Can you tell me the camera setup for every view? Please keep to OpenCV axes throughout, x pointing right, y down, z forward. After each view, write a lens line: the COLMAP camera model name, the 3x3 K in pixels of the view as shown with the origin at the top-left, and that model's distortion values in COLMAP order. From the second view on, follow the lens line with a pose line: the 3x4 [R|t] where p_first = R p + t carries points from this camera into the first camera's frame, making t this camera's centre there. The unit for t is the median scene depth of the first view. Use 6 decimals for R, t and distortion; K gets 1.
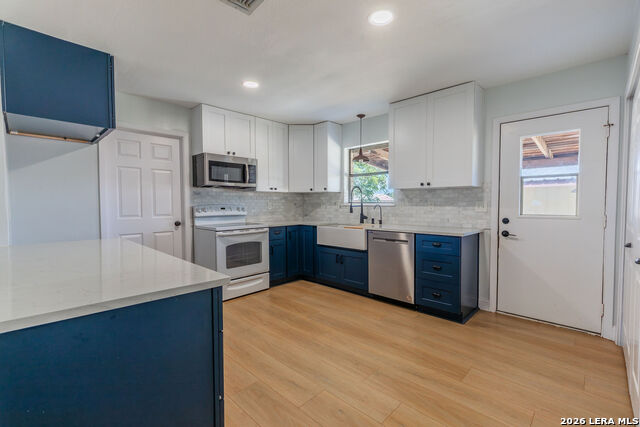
lens RADIAL K [[287.2, 0, 320.0], [0, 287.2, 213.5], [0, 0, 1]] dist [0.002557, 0.000244]
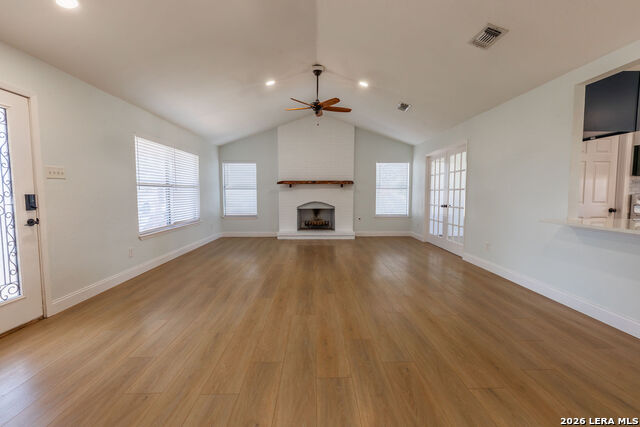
lens RADIAL K [[287.2, 0, 320.0], [0, 287.2, 213.5], [0, 0, 1]] dist [0.002557, 0.000244]
pose [[0.697932, 0.049577, -0.714446, -0.462019], [-0.026108, 0.998699, 0.043797, 0.027532], [0.715688, -0.011914, 0.698319, -0.533171]]
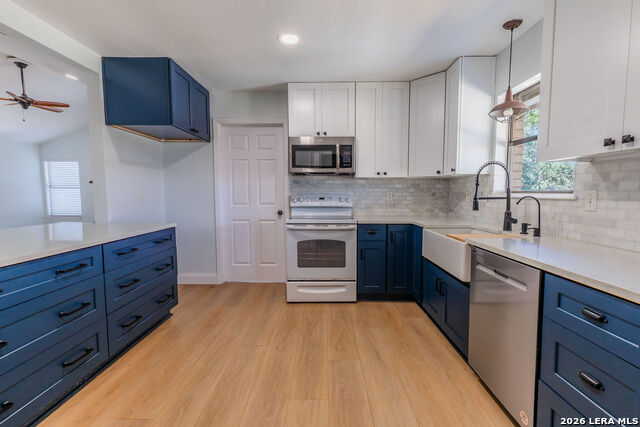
lens RADIAL K [[287.2, 0, 320.0], [0, 287.2, 213.5], [0, 0, 1]] dist [0.002557, 0.000244]
pose [[0.678222, 0.055892, -0.732728, 0.316662], [-0.029685, 0.998373, 0.048679, -0.014423], [0.734257, -0.011265, 0.678778, 0.401513]]
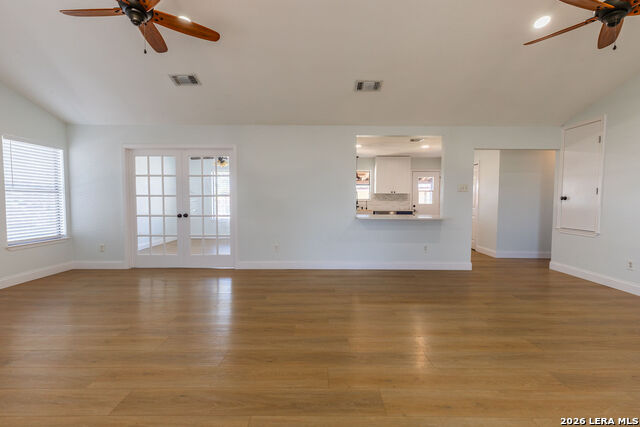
lens RADIAL K [[287.2, 0, 320.0], [0, 287.2, 213.5], [0, 0, 1]] dist [0.002557, 0.000244]
pose [[0.731567, -0.029679, 0.681124, -1.498352], [0.023807, 0.999555, 0.017984, 0.020550], [-0.681354, 0.003059, 0.731948, -0.327523]]
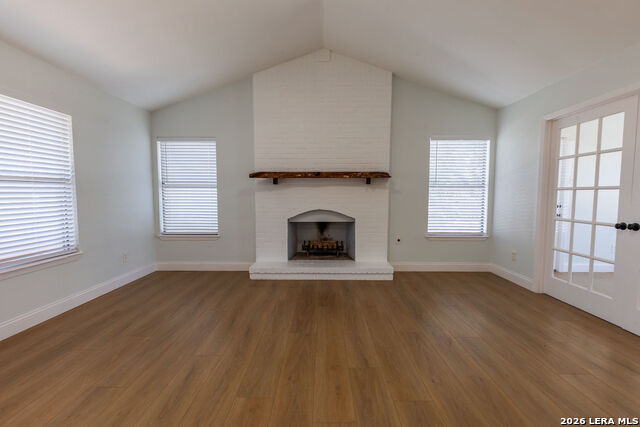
lens RADIAL K [[287.2, 0, 320.0], [0, 287.2, 213.5], [0, 0, 1]] dist [0.002557, 0.000244]
pose [[0.678535, 0.050675, -0.732818, -1.081888], [-0.028519, 0.998683, 0.042654, 0.001235], [0.734015, -0.008043, 0.679086, 0.065464]]
